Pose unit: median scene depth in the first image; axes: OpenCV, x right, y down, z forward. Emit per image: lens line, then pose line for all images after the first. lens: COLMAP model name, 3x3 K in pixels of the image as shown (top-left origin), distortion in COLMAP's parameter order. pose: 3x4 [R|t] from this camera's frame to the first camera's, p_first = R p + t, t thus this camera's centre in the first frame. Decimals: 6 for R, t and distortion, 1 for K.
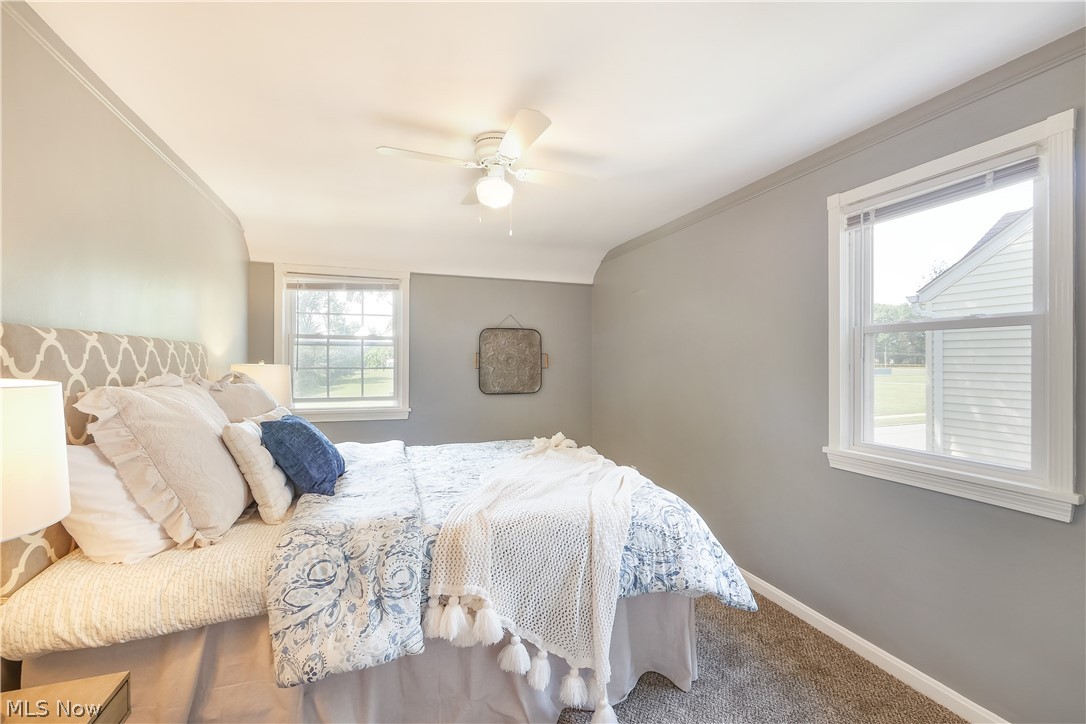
lens RADIAL K [[463.7, 0, 543.0], [0, 463.7, 362.0], [0, 0, 1]] dist [-0.000640, -0.000054]
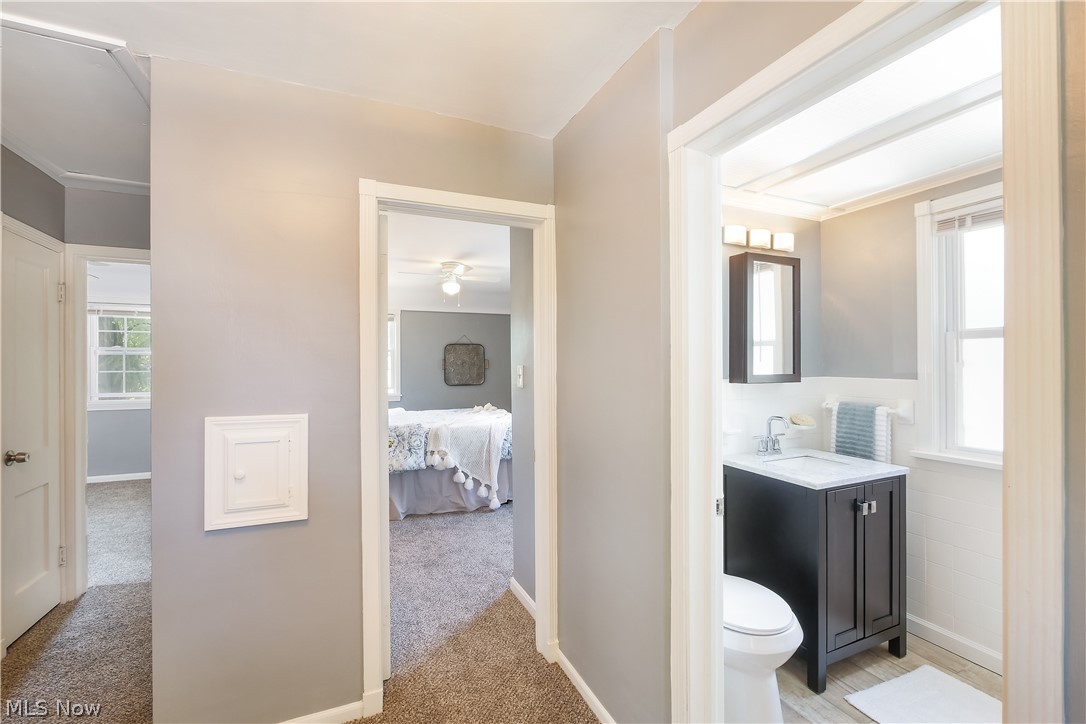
lens RADIAL K [[463.7, 0, 543.0], [0, 463.7, 362.0], [0, 0, 1]] dist [-0.000640, -0.000054]
pose [[0.997293, -0.007916, 0.073101, 0.221039], [0.008228, 0.999958, -0.003961, -0.005581], [-0.073067, 0.004552, 0.997317, -1.627119]]
